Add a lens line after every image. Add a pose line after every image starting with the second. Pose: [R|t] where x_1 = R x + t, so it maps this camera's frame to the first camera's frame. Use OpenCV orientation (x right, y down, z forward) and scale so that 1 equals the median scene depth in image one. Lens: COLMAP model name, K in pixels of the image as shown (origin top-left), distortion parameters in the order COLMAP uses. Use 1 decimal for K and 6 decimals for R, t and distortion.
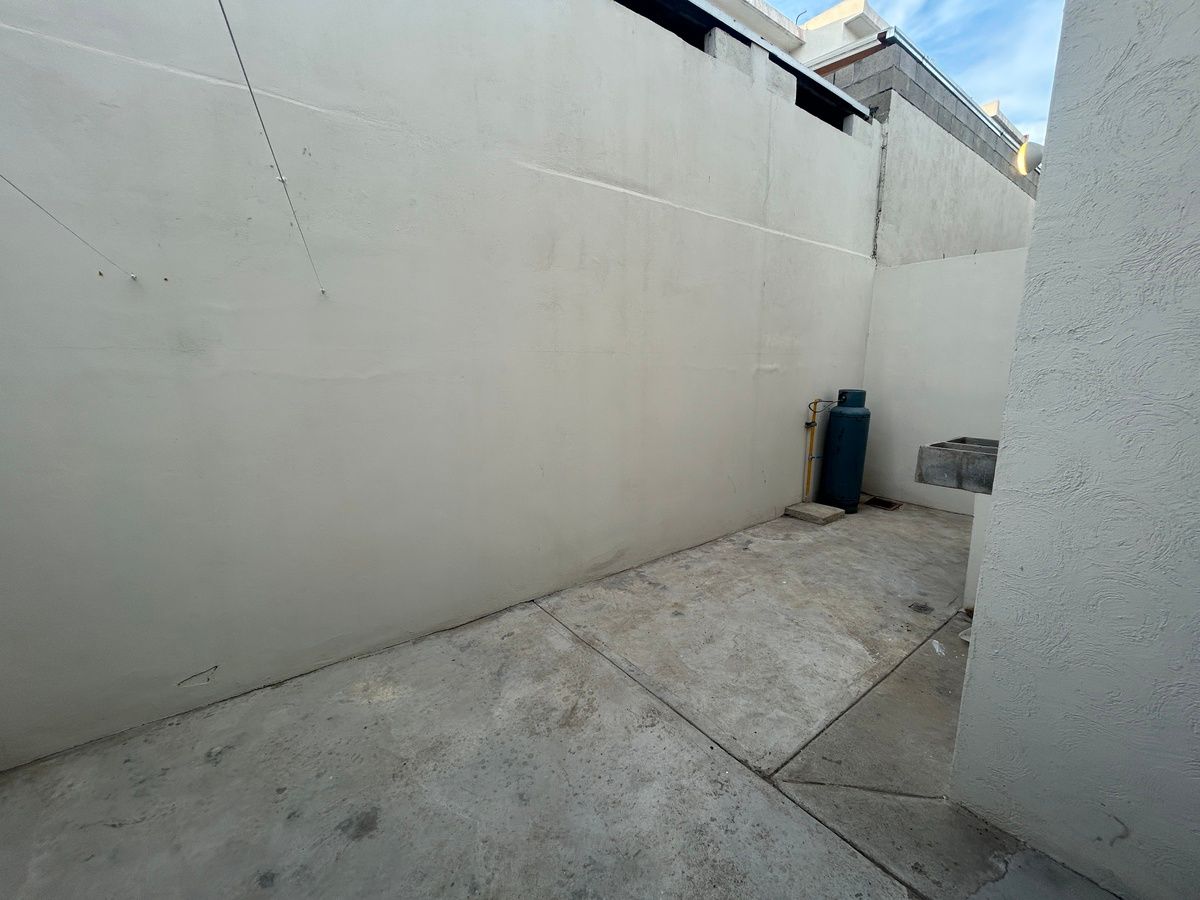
lens RADIAL K [[477.6, 0, 600.9], [0, 477.6, 444.1], [0, 0, 1]] dist [-0.000687, 0.000063]
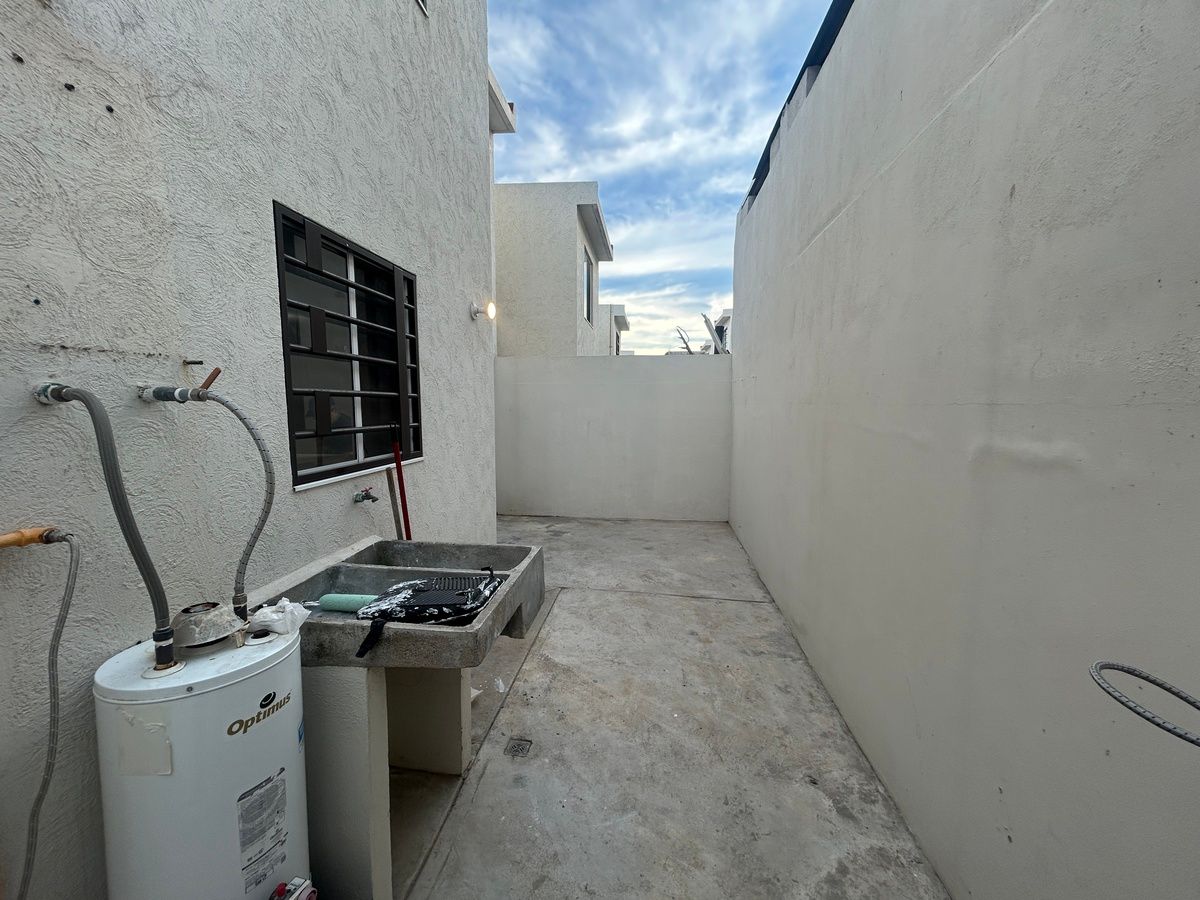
lens RADIAL K [[477.6, 0, 594.5], [0, 477.6, 447.0], [0, 0, 1]] dist [-0.000687, 0.000063]
pose [[-0.697492, 0.065517, -0.713591, 1.021042], [-0.127200, 0.968678, 0.213267, -0.261461], [0.705213, 0.239521, -0.667312, 1.378317]]
